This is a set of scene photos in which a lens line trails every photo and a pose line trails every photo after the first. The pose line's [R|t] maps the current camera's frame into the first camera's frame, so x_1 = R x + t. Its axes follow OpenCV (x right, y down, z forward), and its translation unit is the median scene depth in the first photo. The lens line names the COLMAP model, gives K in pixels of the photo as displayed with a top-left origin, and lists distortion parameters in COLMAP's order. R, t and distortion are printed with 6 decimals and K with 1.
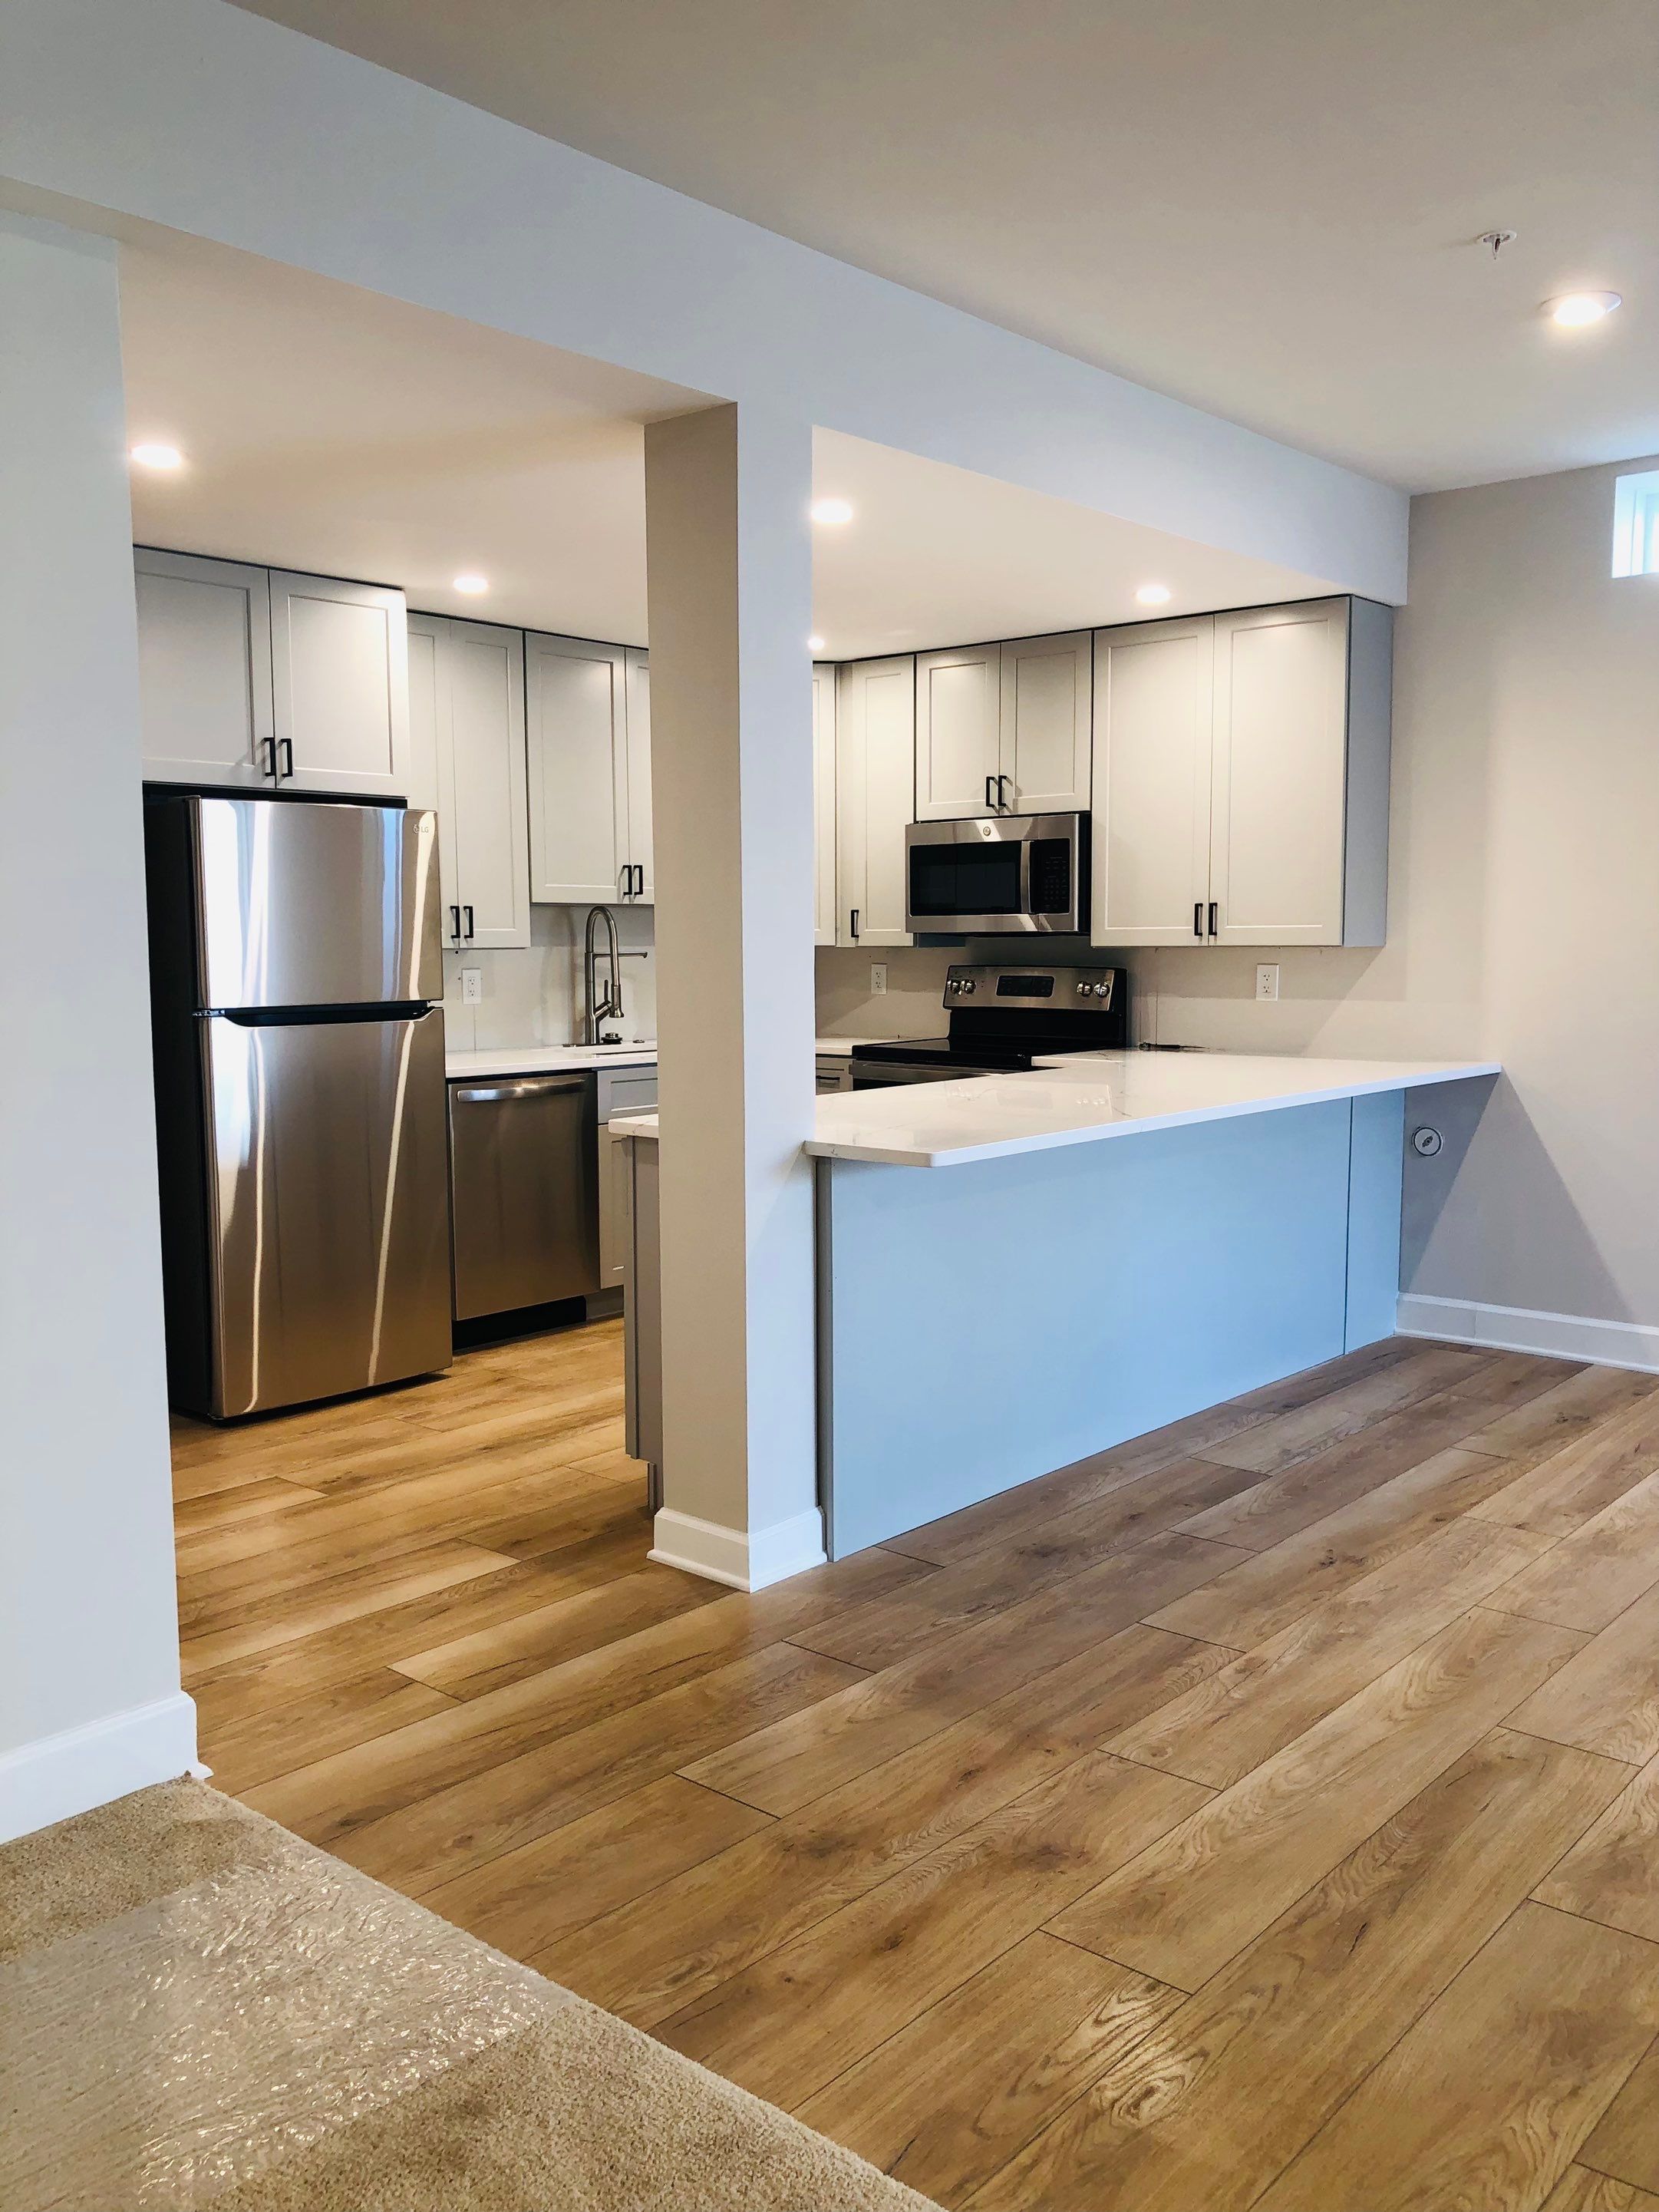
lens RADIAL K [[1715.2, 0, 824.1], [0, 1715.2, 1100.5], [0, 0, 1]] dist [0.021293, -0.003946]
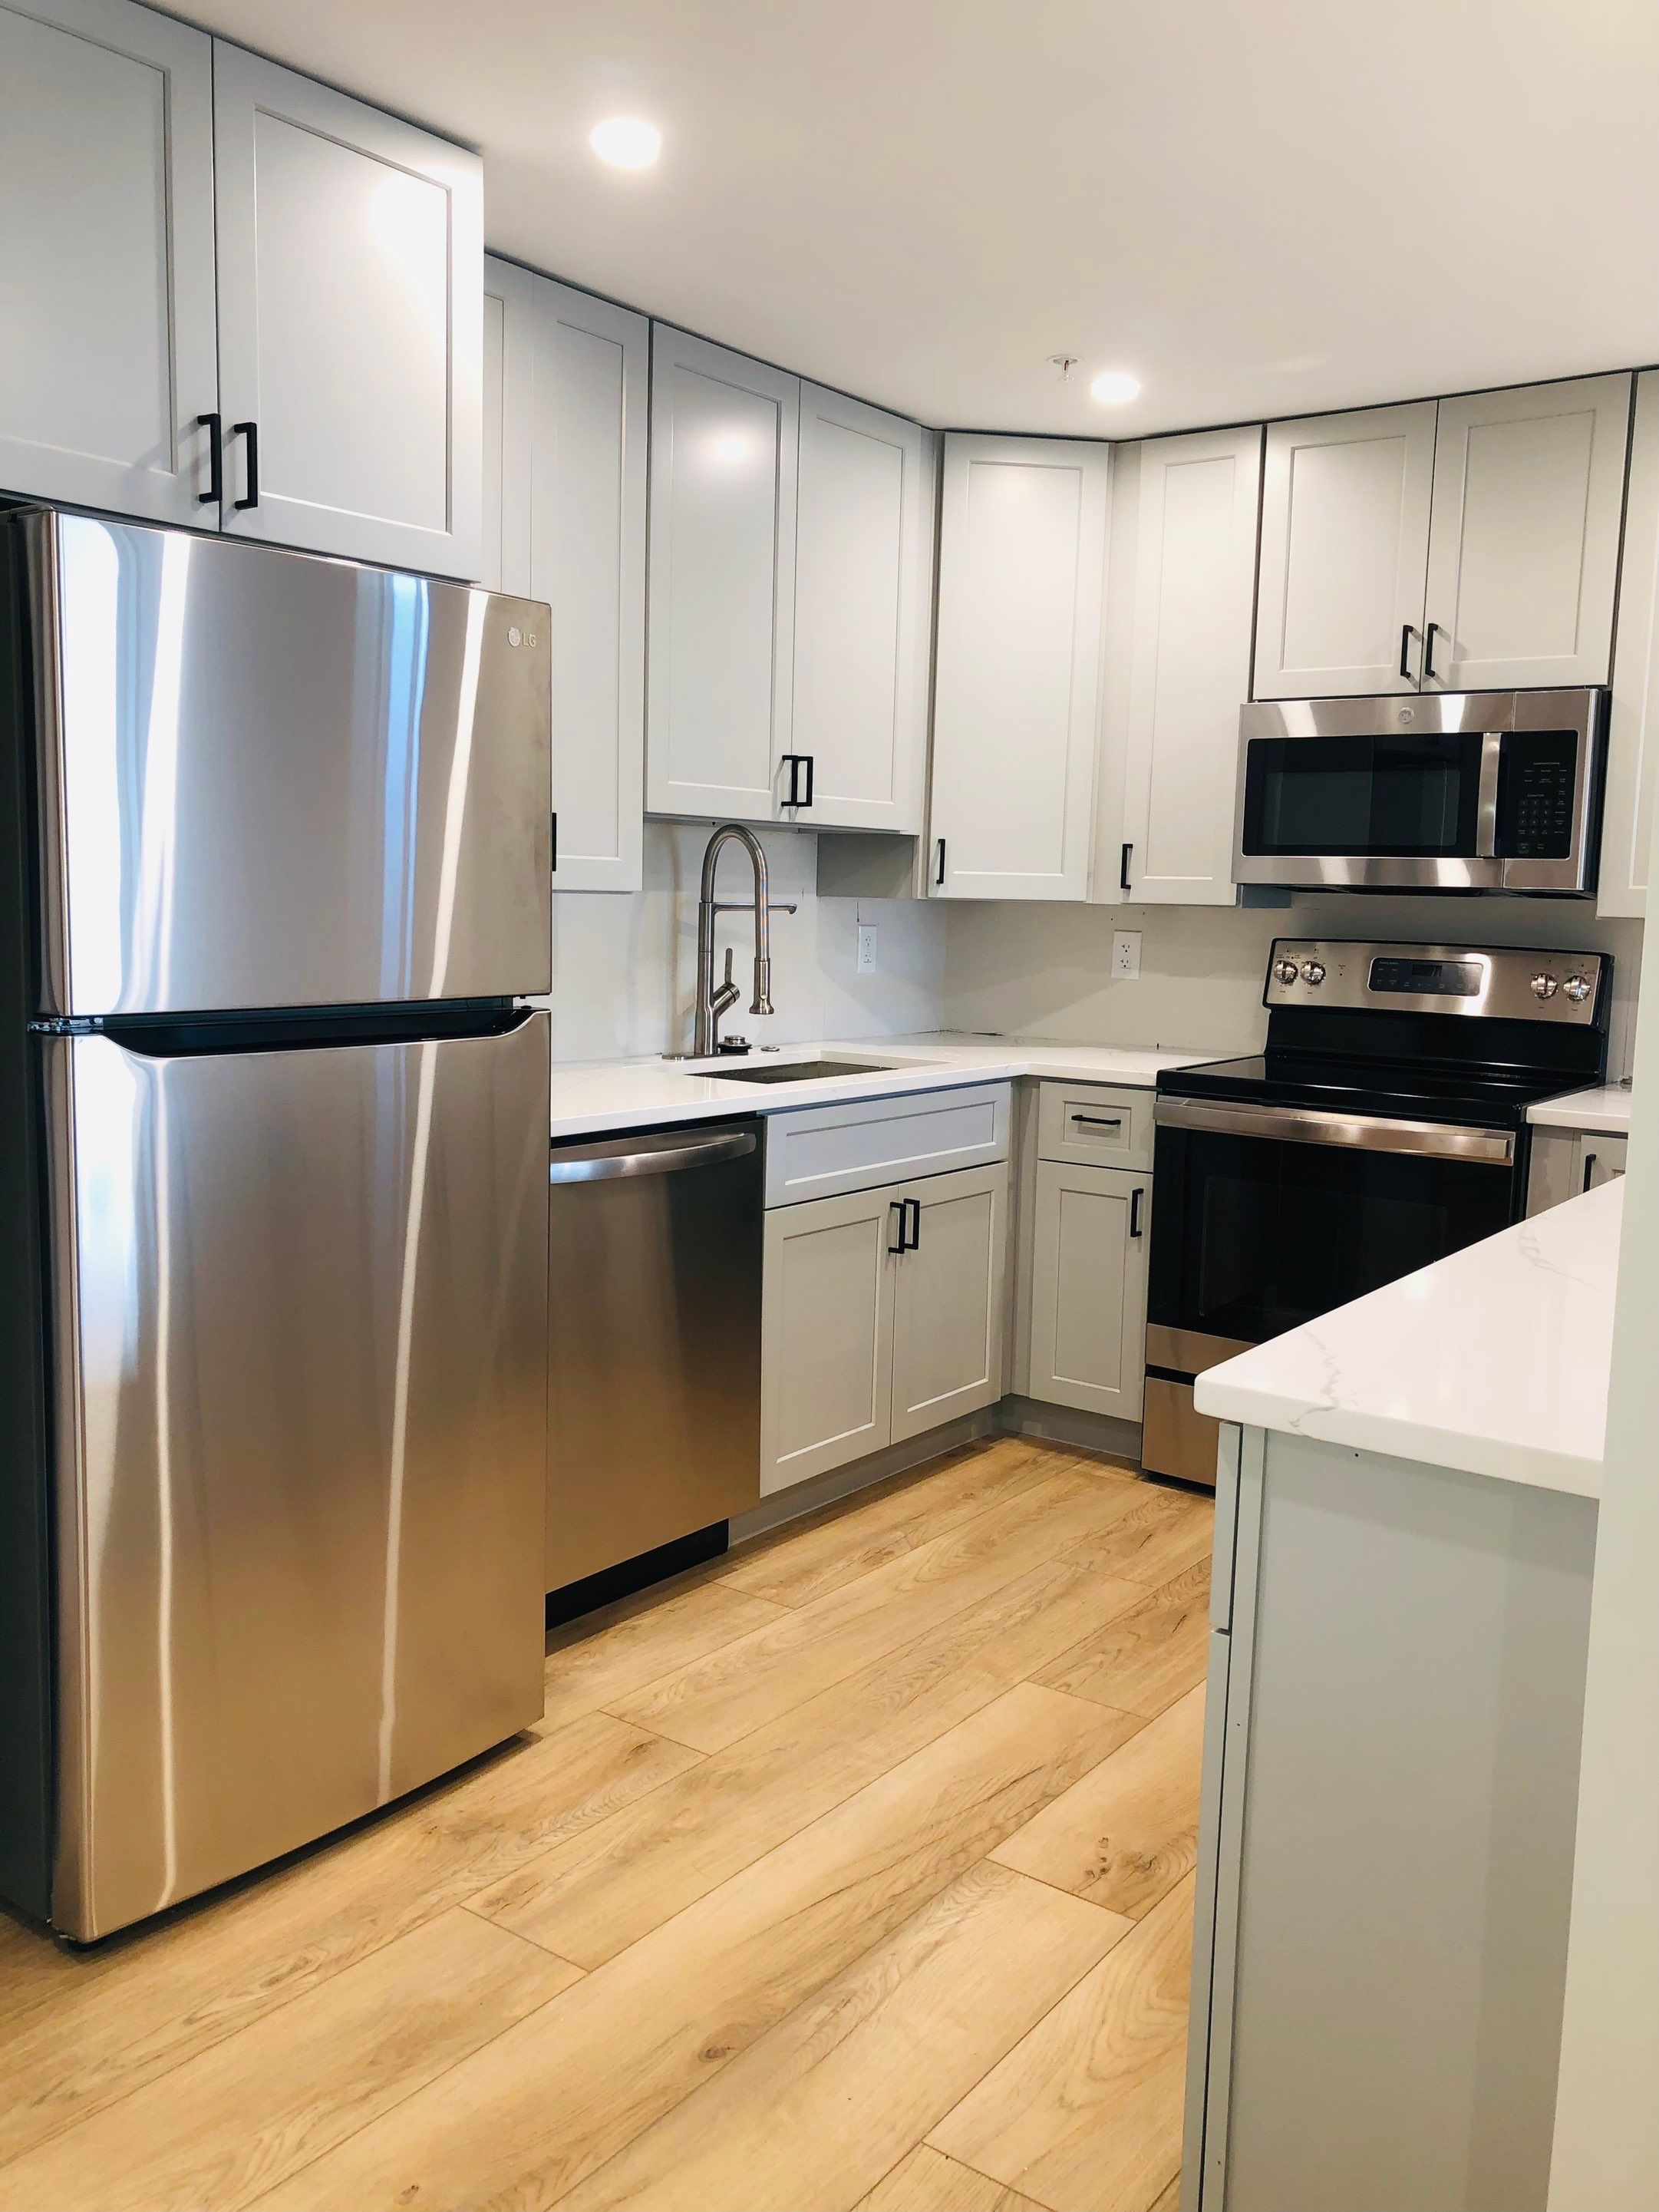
lens RADIAL K [[1790.9, 0, 831.1], [0, 1790.9, 1095.4], [0, 0, 1]] dist [0.003698, 0.009131]
pose [[0.997172, 0.021261, 0.072084, -0.149075], [-0.022785, 0.999532, 0.020397, -0.035296], [-0.071616, -0.021982, 0.997190, 0.403498]]
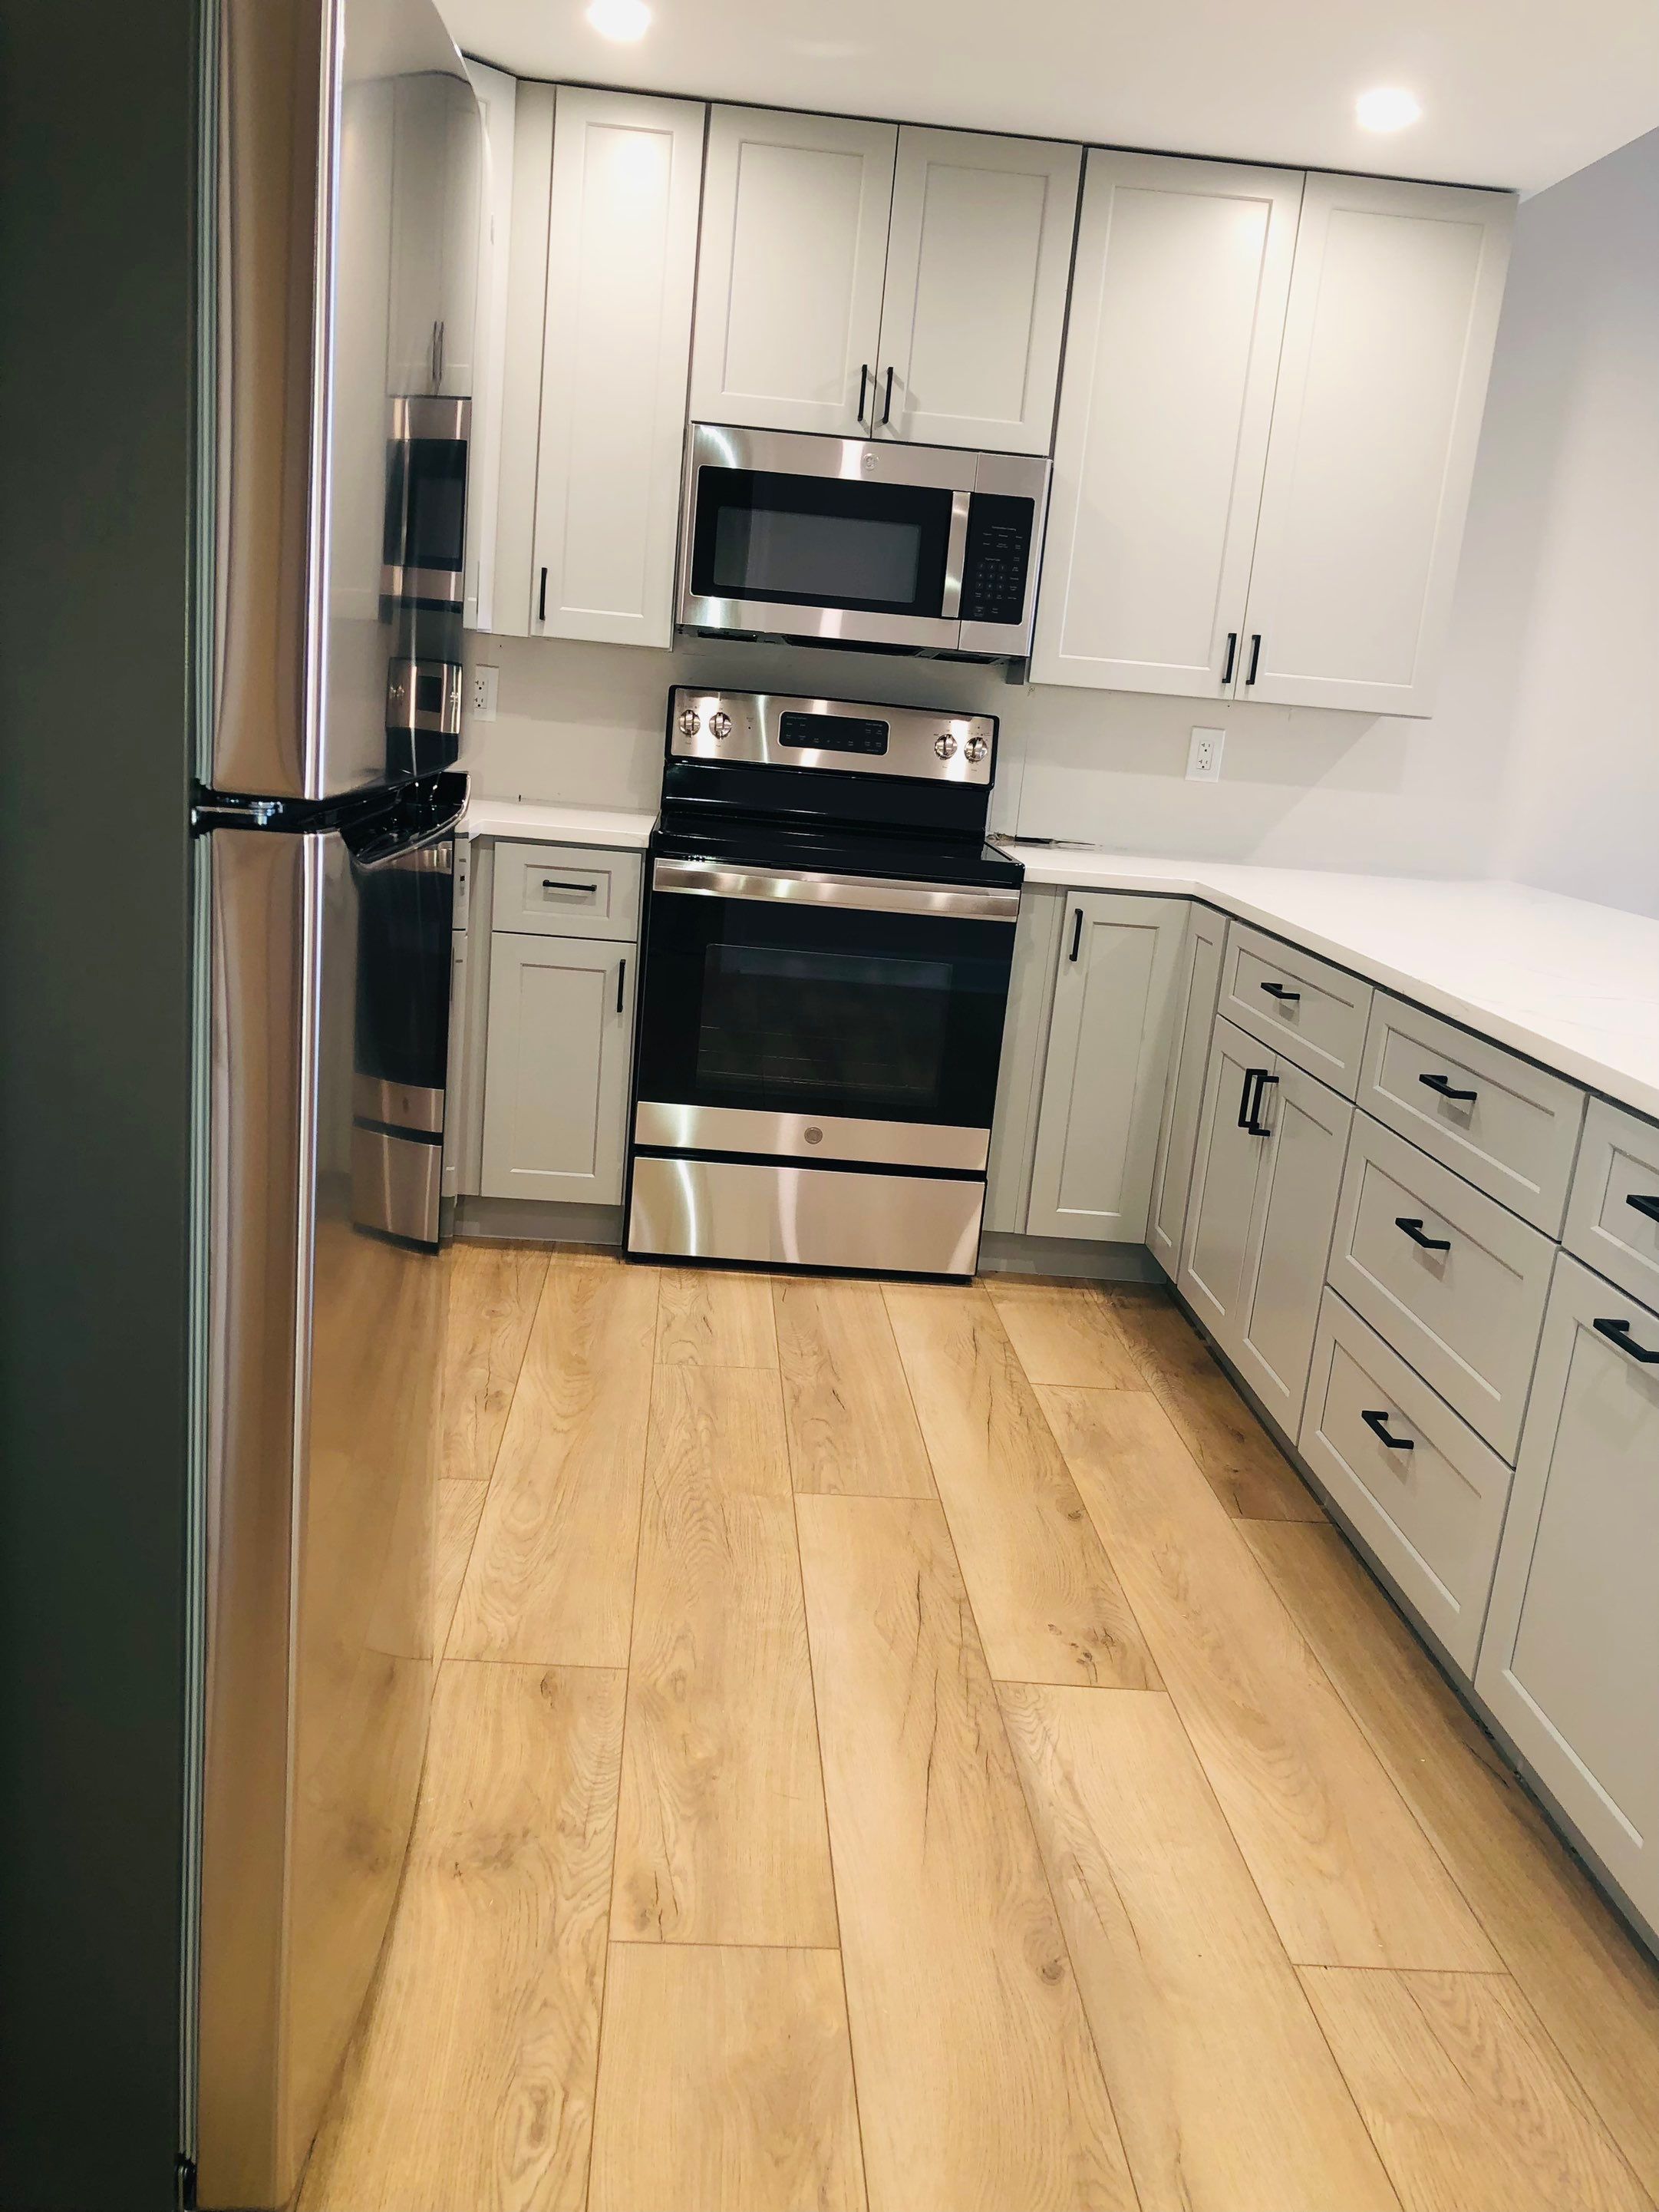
lens RADIAL K [[1790.9, 0, 831.1], [0, 1790.9, 1095.4], [0, 0, 1]] dist [0.003698, 0.009131]
pose [[0.724748, -0.089425, 0.683186, -0.359403], [-0.023295, 0.987795, 0.154008, -0.039825], [-0.688620, -0.127532, 0.713819, 0.562845]]
